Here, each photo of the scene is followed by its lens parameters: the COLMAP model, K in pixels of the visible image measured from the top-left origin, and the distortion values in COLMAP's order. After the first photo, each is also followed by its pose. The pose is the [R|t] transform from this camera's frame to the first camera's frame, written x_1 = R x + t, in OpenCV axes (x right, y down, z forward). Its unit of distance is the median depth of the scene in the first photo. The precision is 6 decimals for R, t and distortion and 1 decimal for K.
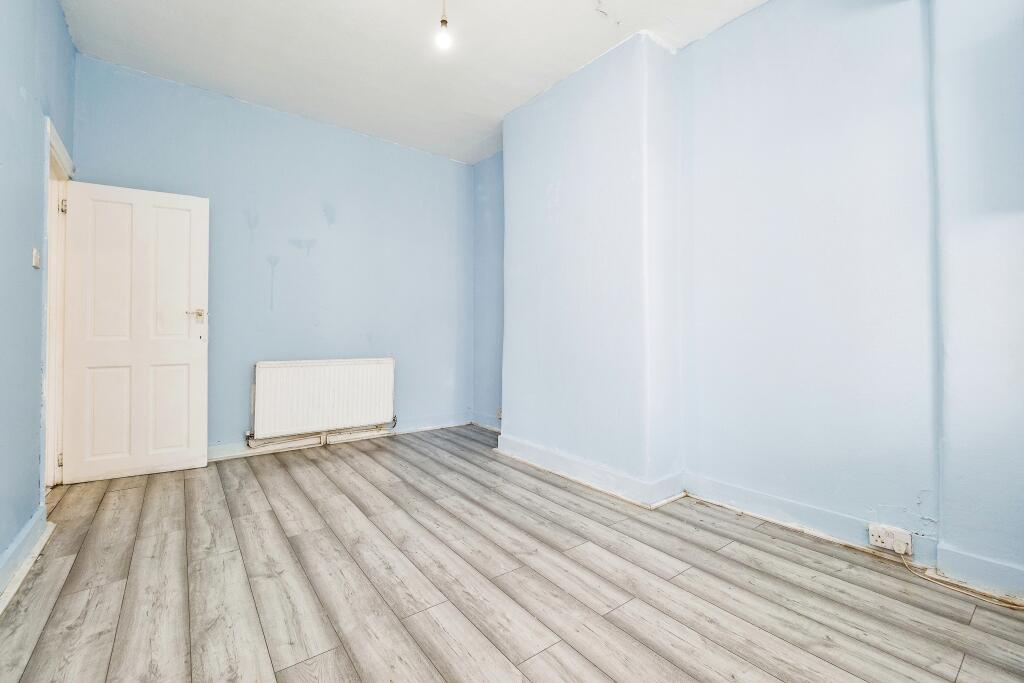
lens RADIAL K [[441.4, 0, 521.3], [0, 441.4, 332.8], [0, 0, 1]] dist [0.000201, 0.000112]
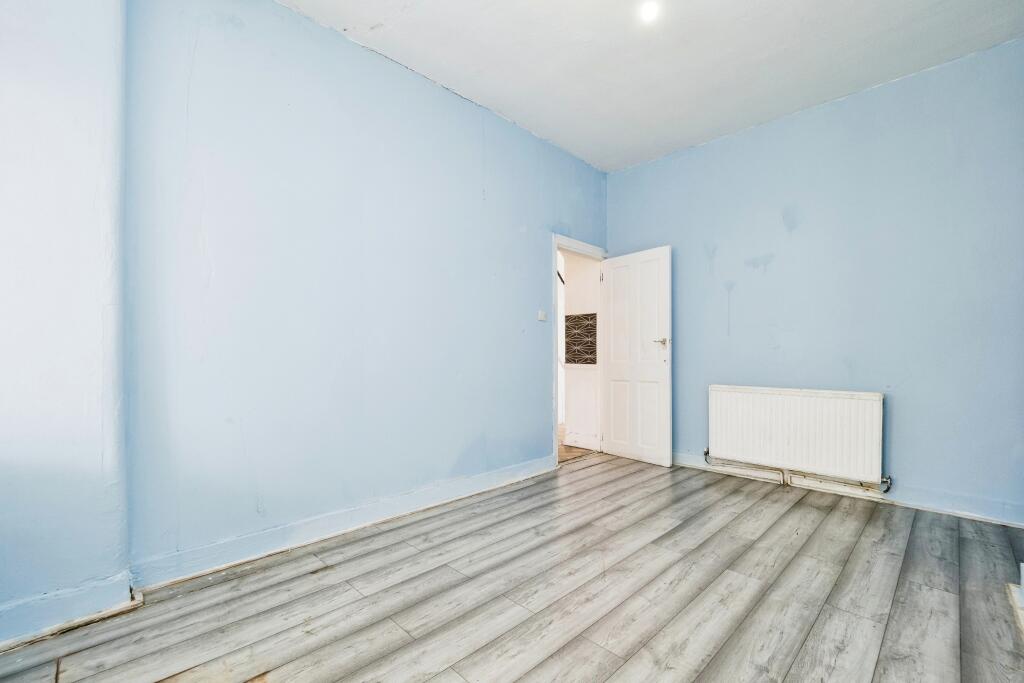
lens RADIAL K [[443.1, 0, 512.3], [0, 443.1, 355.2], [0, 0, 1]] dist [-0.001271, -0.000163]
pose [[0.122164, -0.001666, -0.992509, 0.556579], [-0.004809, 0.999986, -0.002270, -0.001334], [0.992498, 0.005050, 0.122154, 0.523548]]
